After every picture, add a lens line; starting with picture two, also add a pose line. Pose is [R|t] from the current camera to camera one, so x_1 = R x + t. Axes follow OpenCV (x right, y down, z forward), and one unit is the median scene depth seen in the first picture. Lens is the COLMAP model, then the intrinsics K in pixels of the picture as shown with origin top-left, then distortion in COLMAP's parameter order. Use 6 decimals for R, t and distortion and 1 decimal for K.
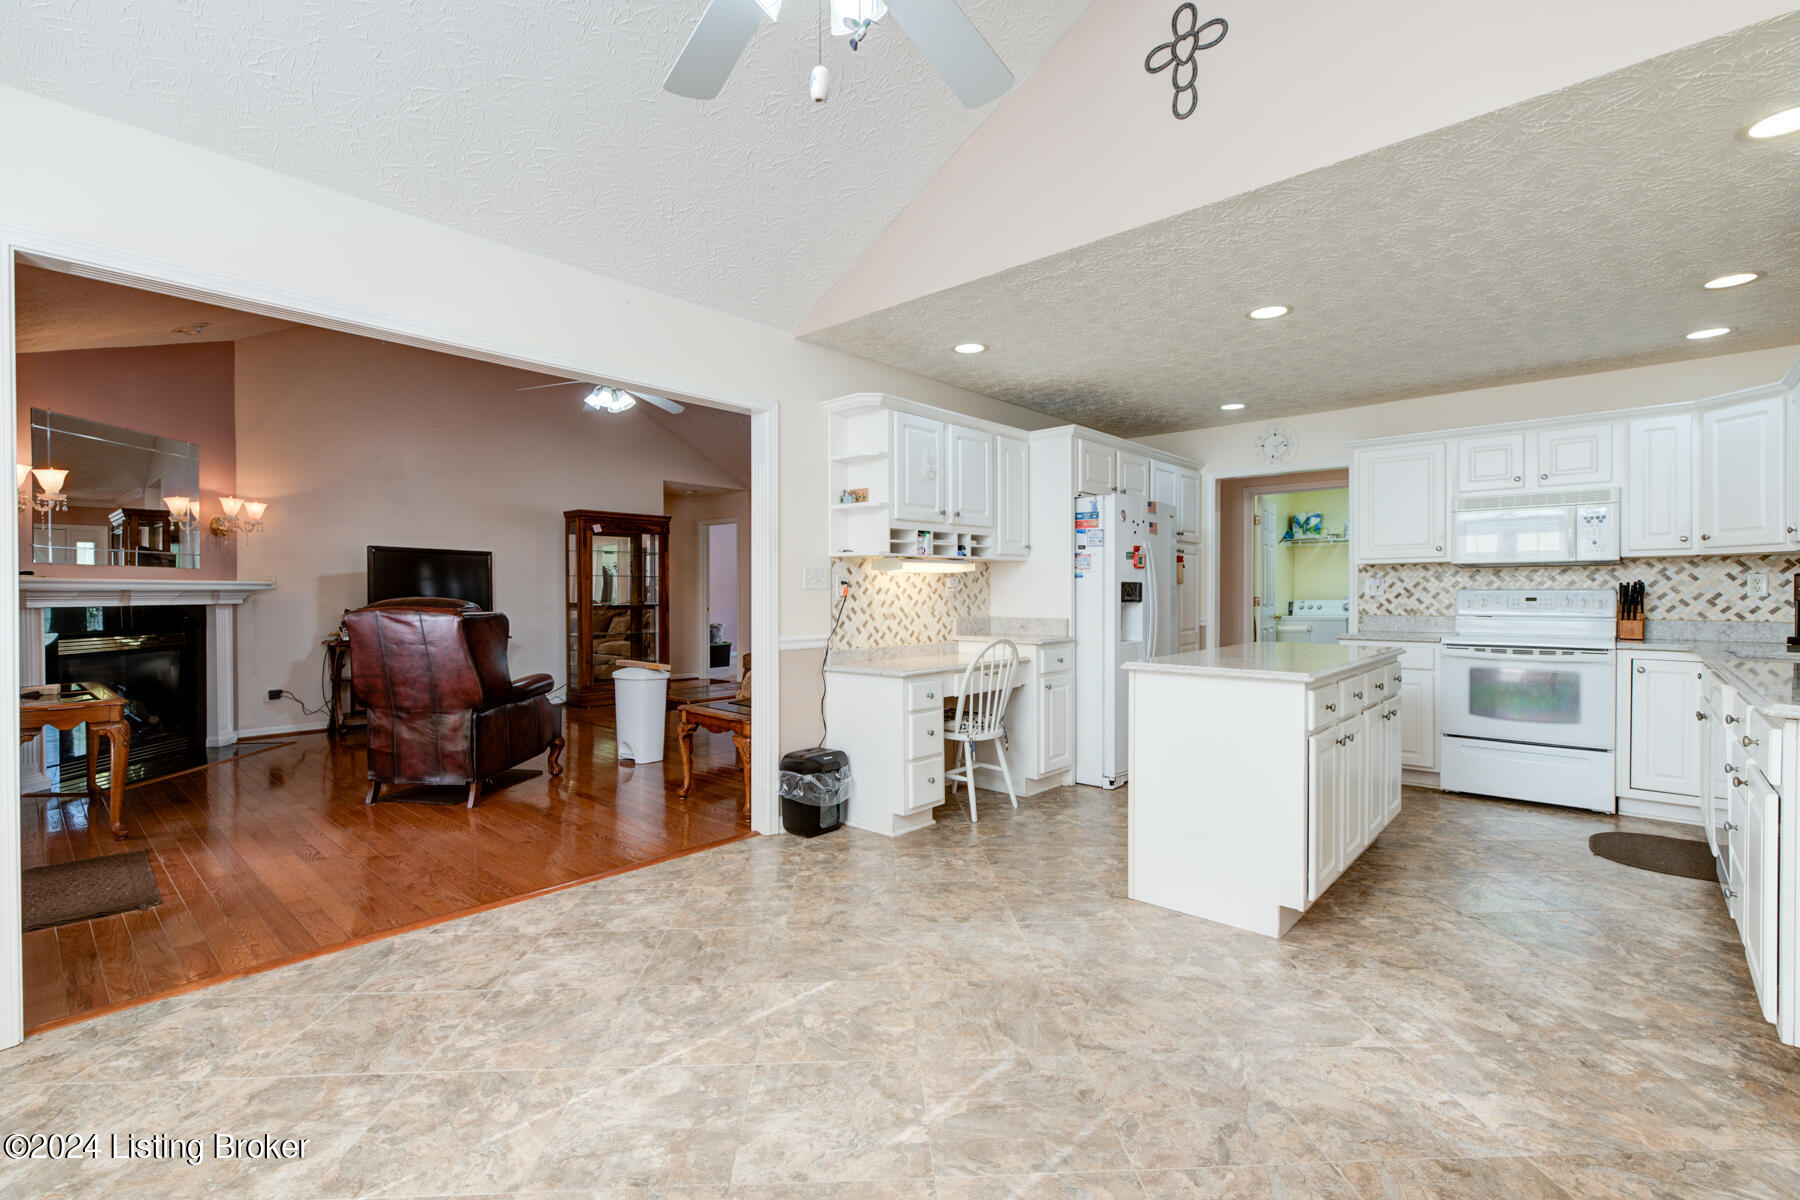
lens RADIAL K [[805.3, 0, 902.2], [0, 805.3, 599.3], [0, 0, 1]] dist [-0.001033, 0.001061]
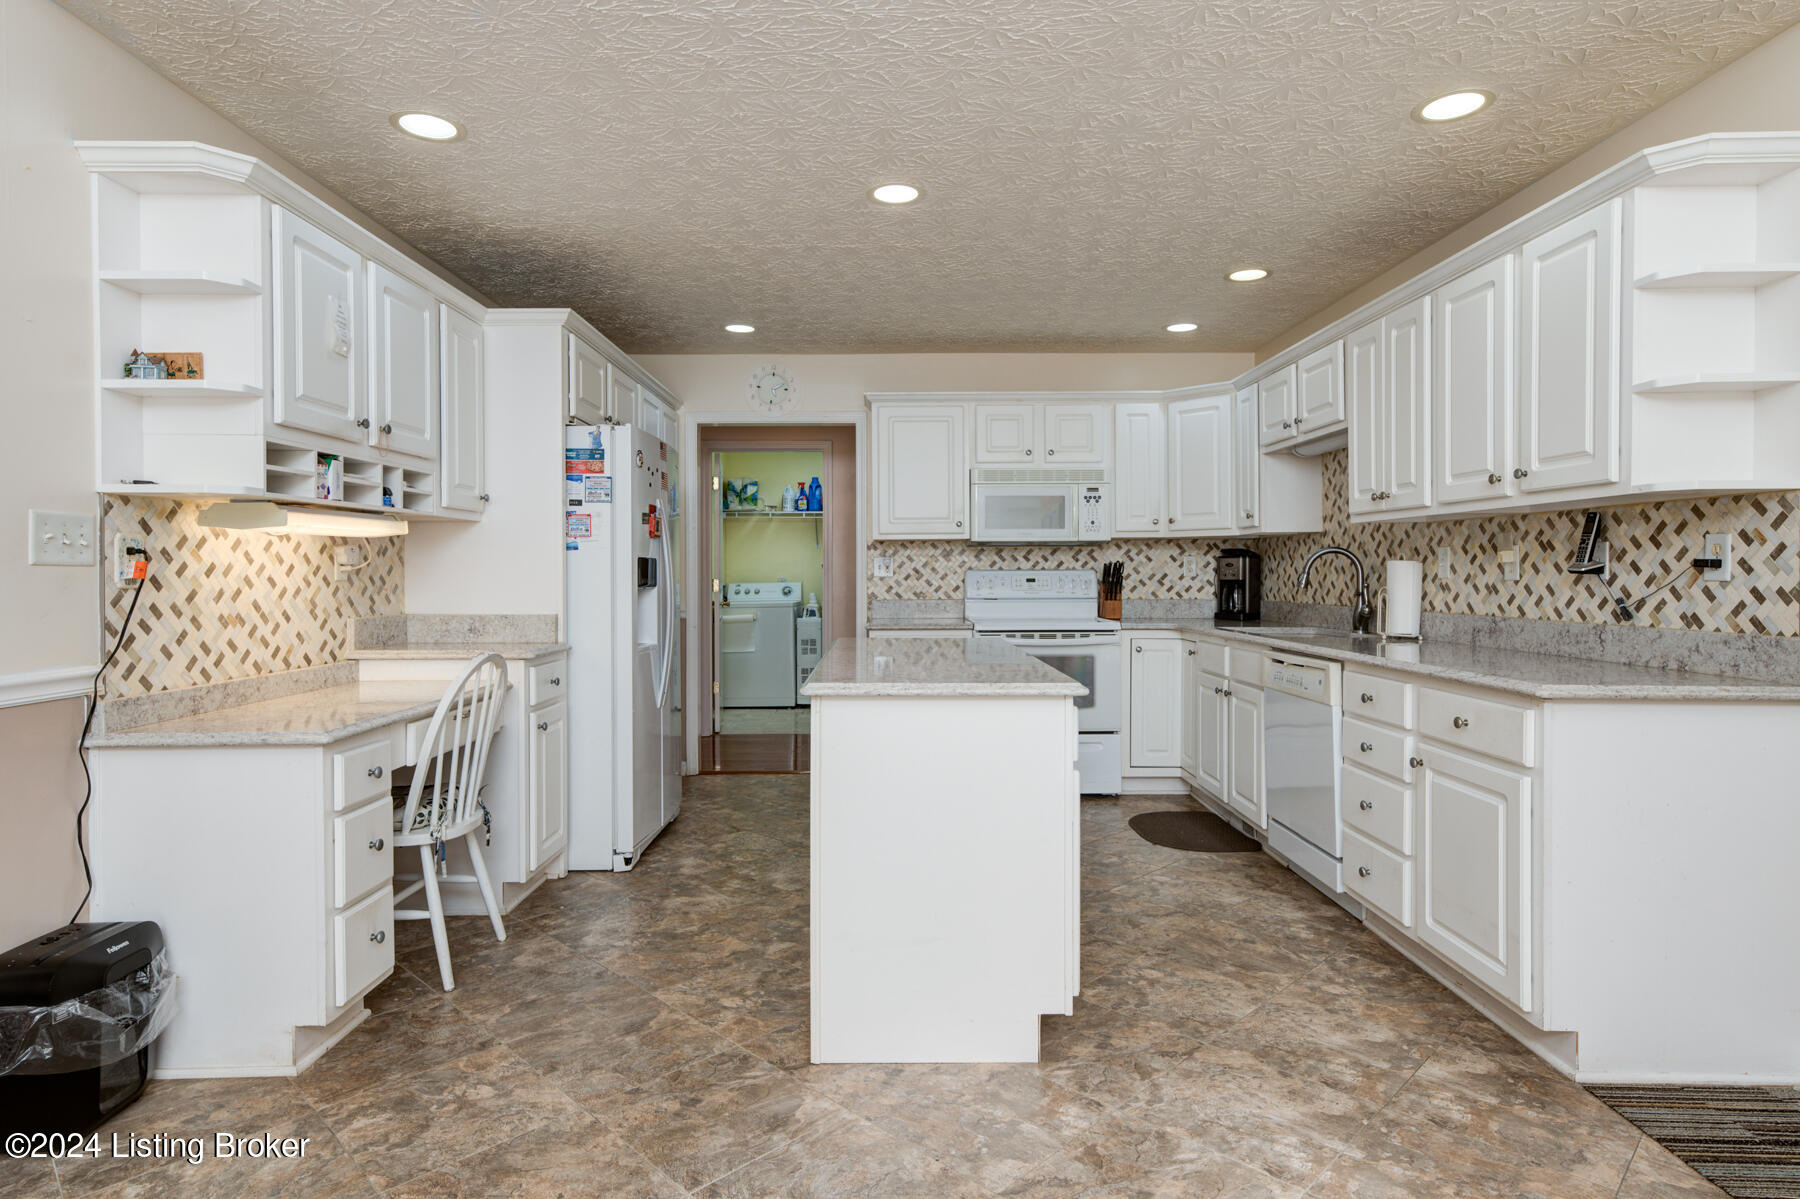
lens RADIAL K [[970.3, 0, 900.3], [0, 970.3, 580.9], [0, 0, 1]] dist [0.007189, 0.002499]
pose [[0.738716, -0.005060, 0.673998, -0.124590], [0.006917, 0.999976, -0.000074, -0.000398], [-0.673981, 0.004717, 0.738733, 0.289705]]
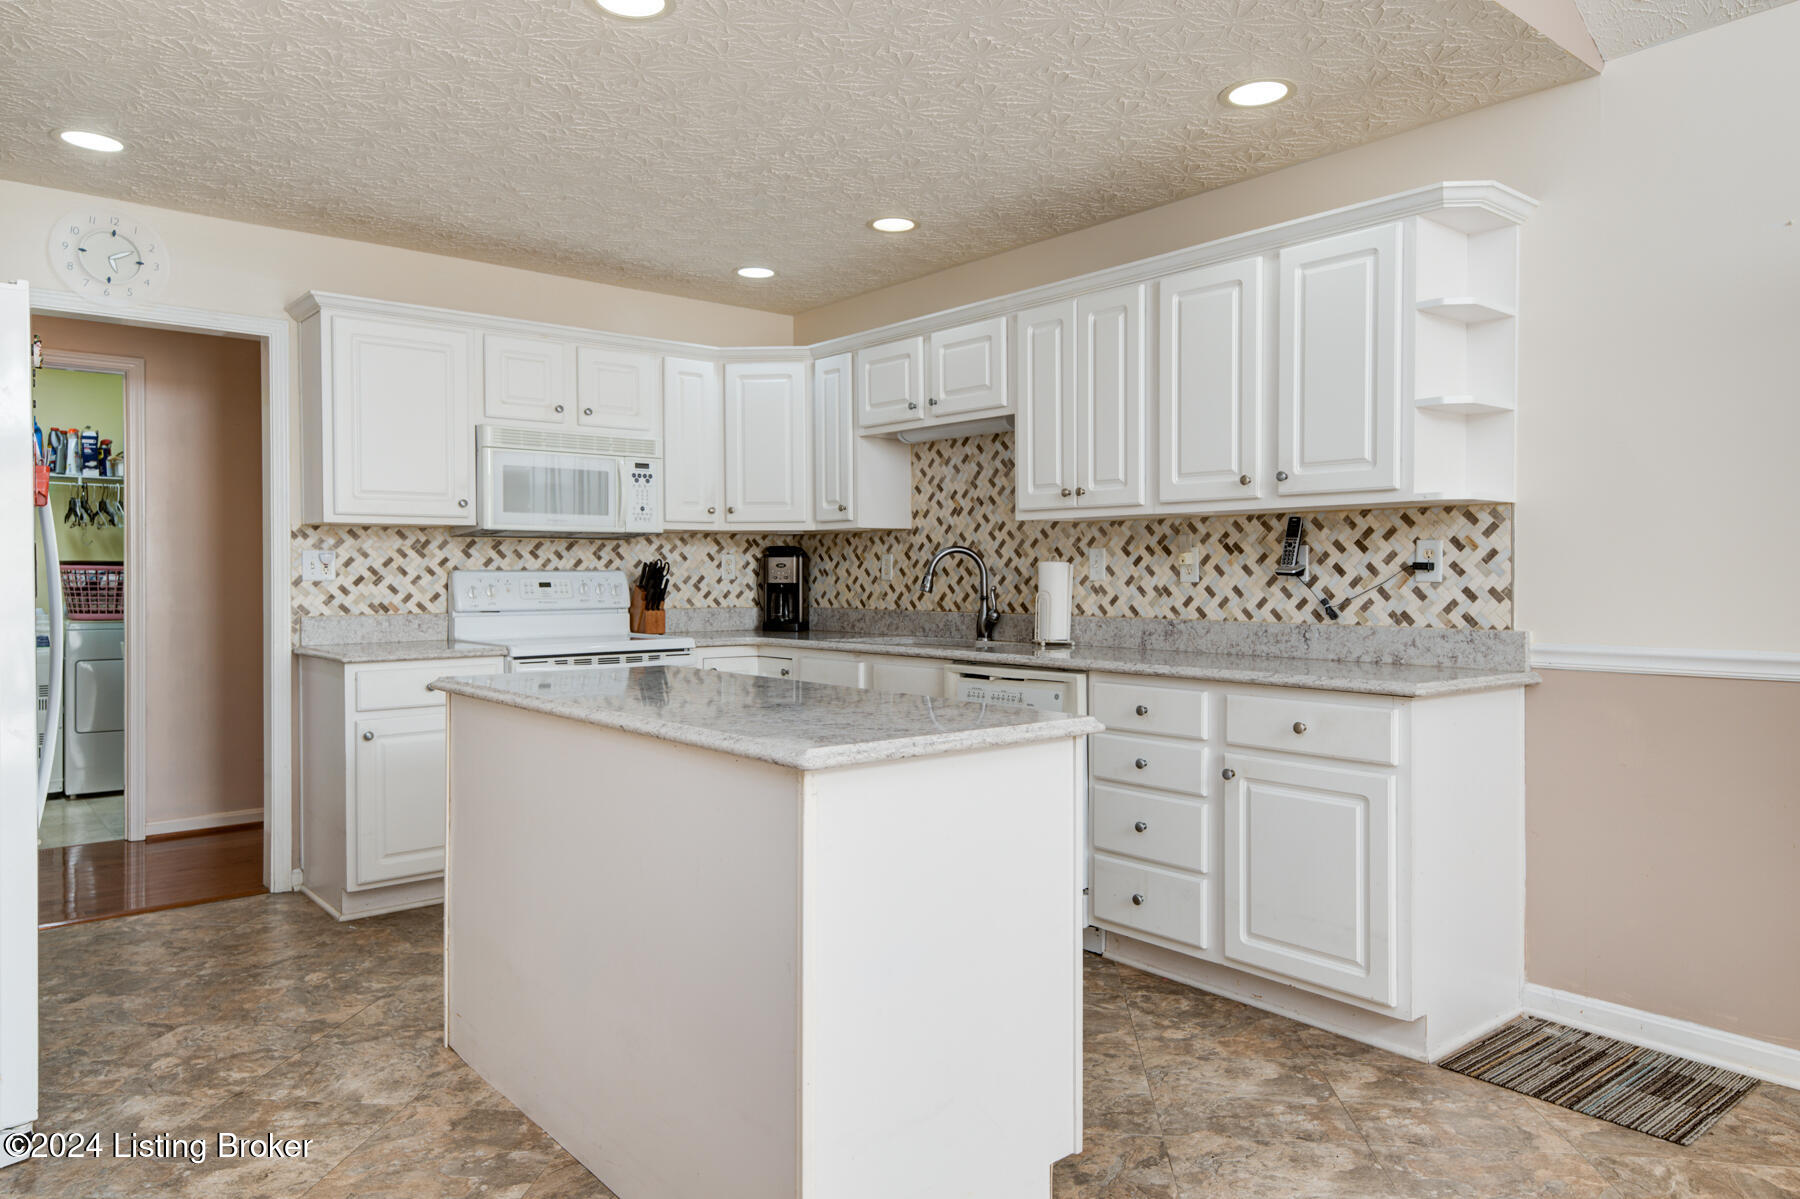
lens RADIAL K [[1160.2, 0, 895.4], [0, 1160.2, 584.7], [0, 0, 1]] dist [0.017916, 0.001867]
pose [[0.144900, -0.007123, 0.989421, -0.192403], [0.009979, 0.999934, 0.005738, -0.003295], [-0.989396, 0.009042, 0.144961, 0.633490]]
